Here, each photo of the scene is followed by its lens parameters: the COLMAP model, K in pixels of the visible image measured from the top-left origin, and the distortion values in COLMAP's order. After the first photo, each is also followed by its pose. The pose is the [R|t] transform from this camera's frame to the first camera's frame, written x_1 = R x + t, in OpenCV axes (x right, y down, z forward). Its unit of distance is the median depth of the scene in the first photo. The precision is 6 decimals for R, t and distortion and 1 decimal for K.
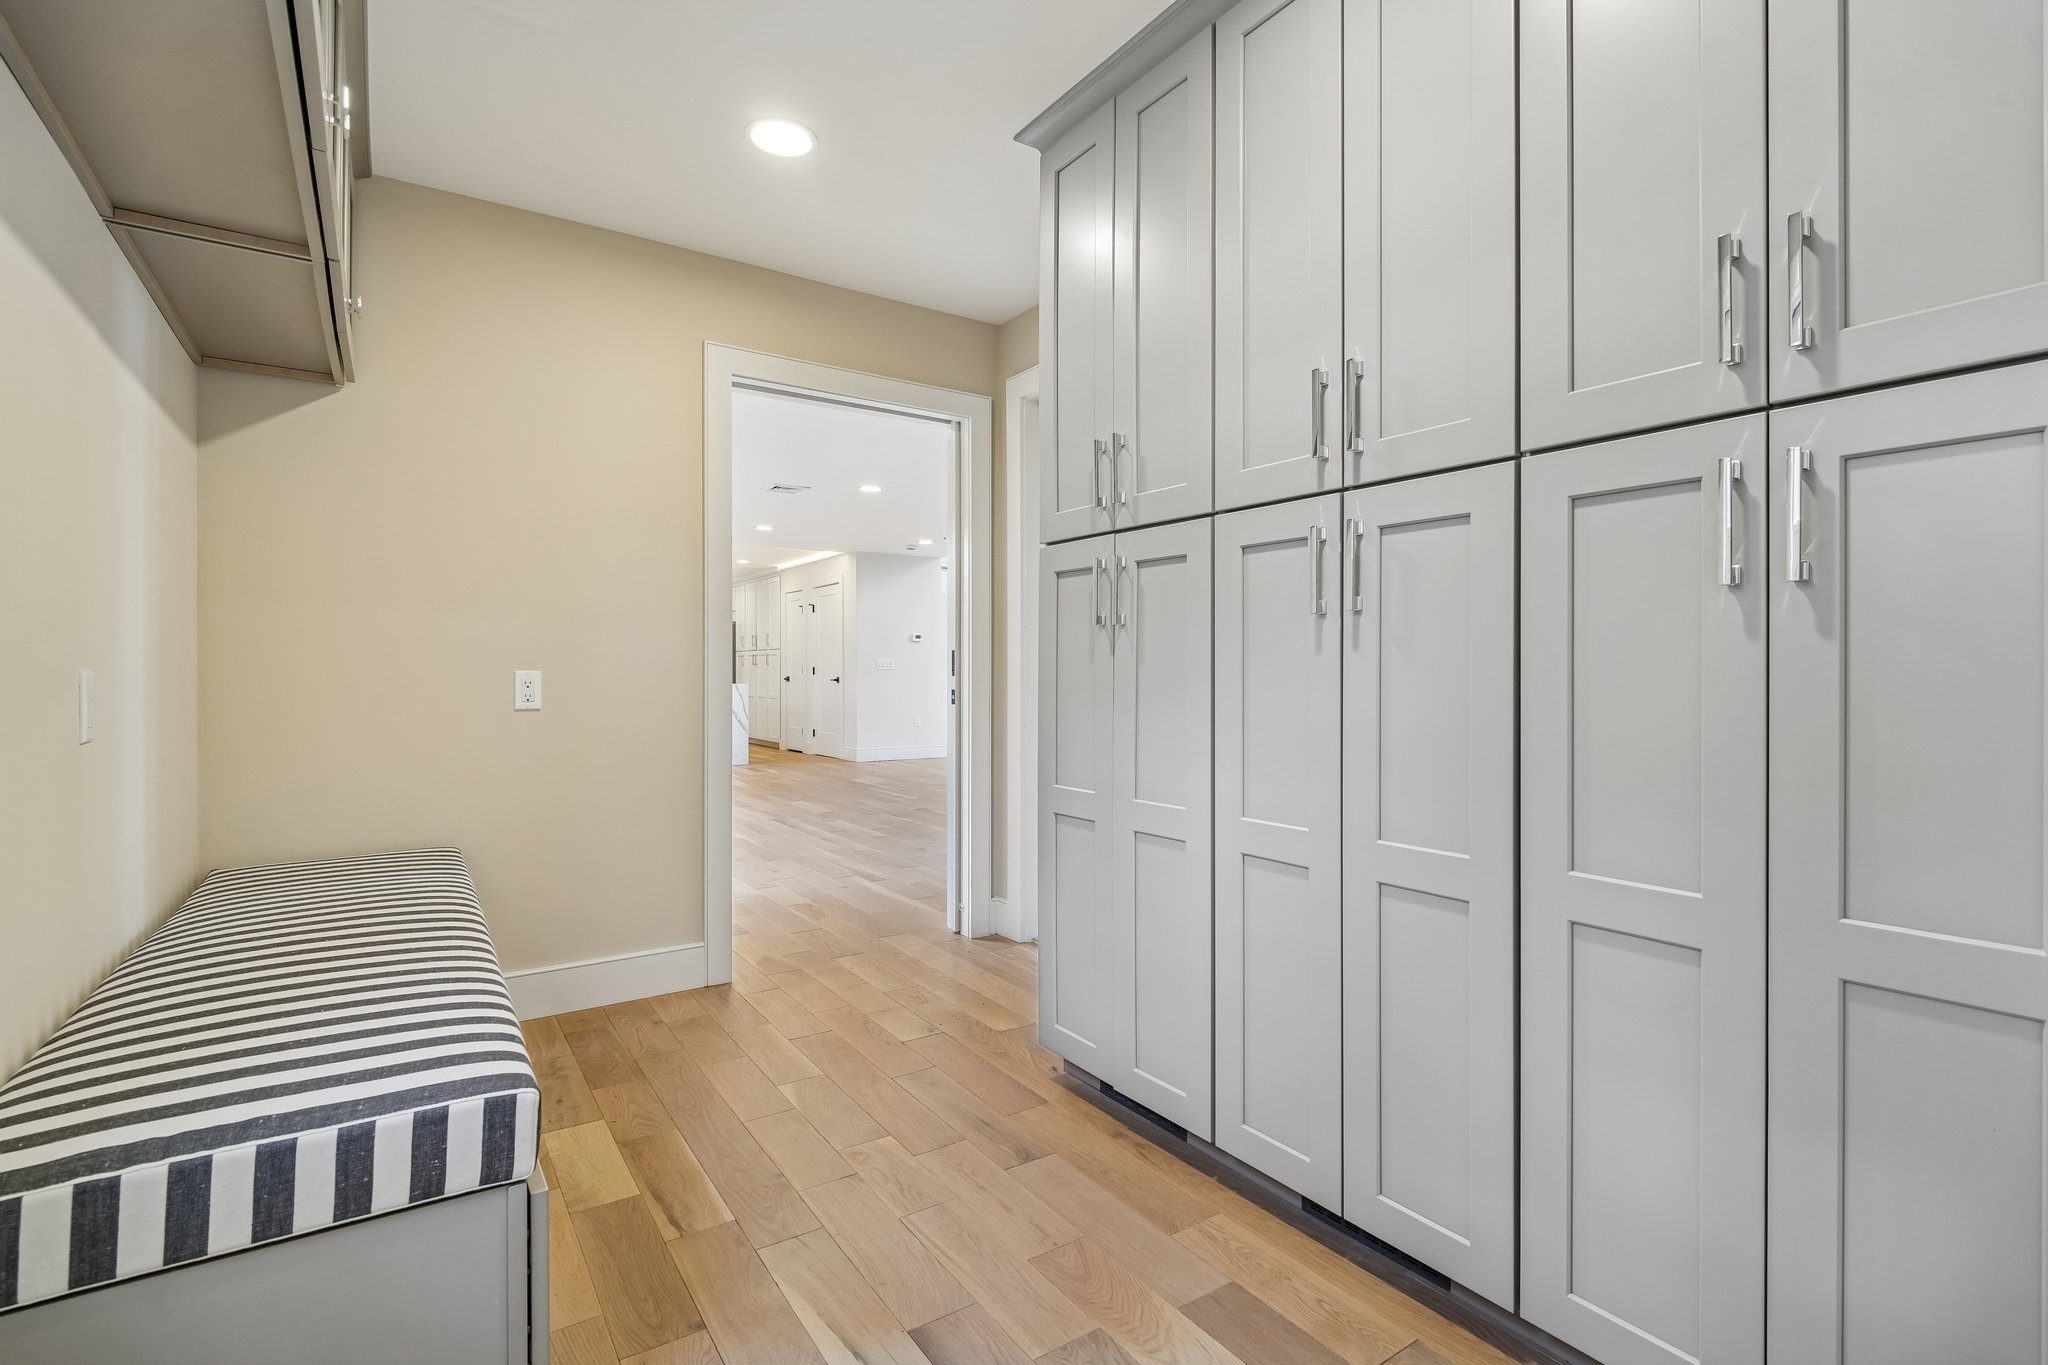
lens RADIAL K [[959.0, 0, 1023.3], [0, 959.0, 679.4], [0, 0, 1]] dist [0.000614, -0.000049]
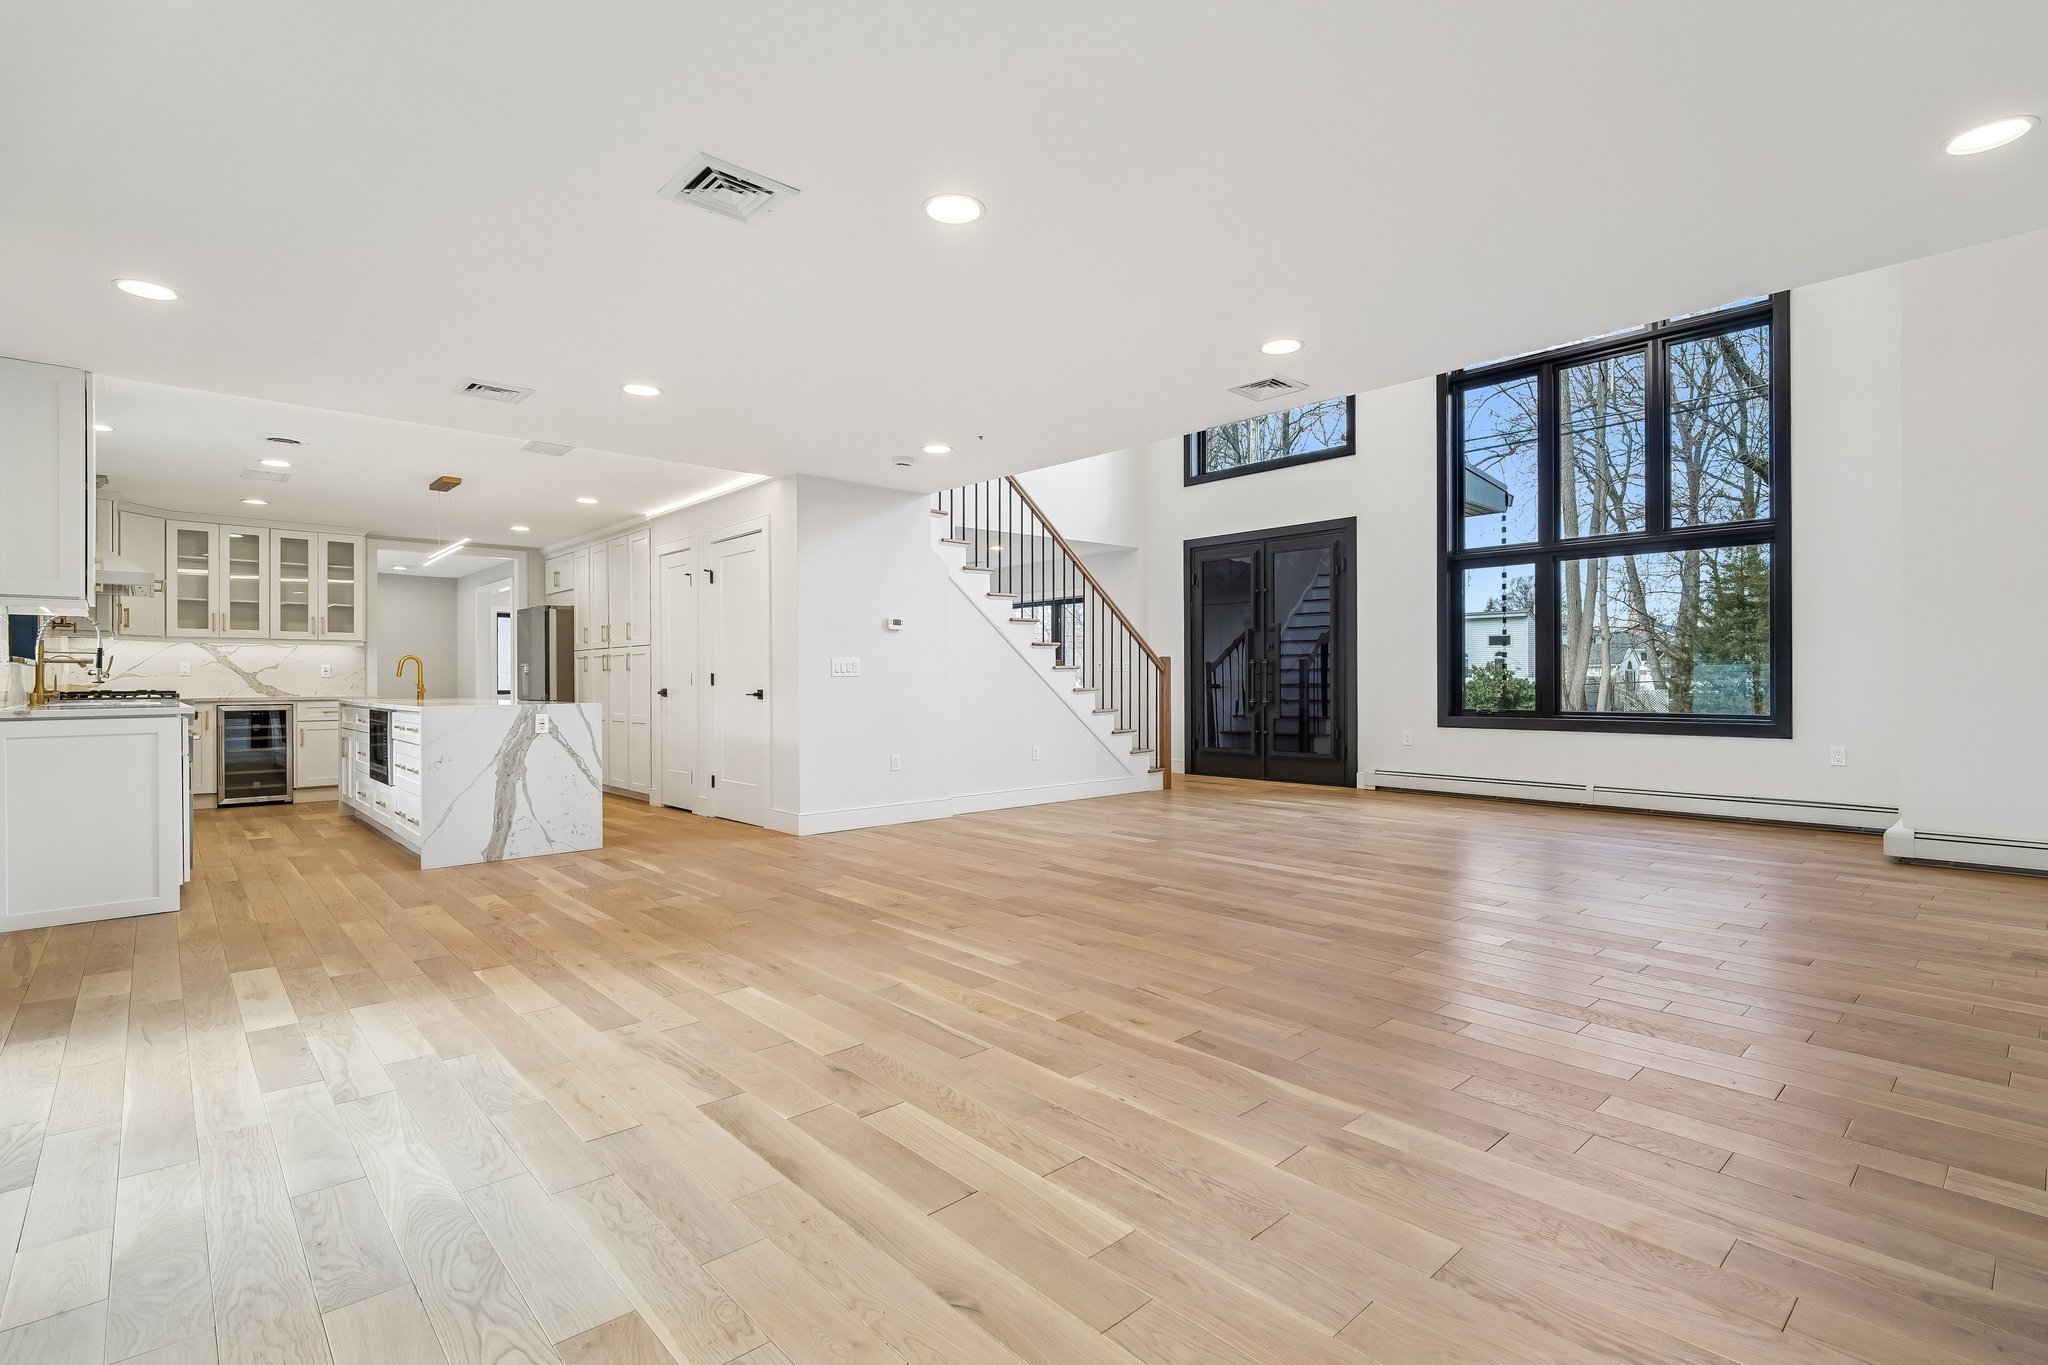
lens RADIAL K [[959.0, 0, 1026.4], [0, 959.0, 677.4], [0, 0, 1]] dist [0.000614, -0.000049]
pose [[0.987967, -0.005619, 0.154562, -0.118669], [0.007209, 0.999927, -0.009728, -0.002866], [-0.154496, 0.010725, 0.987935, 0.376096]]
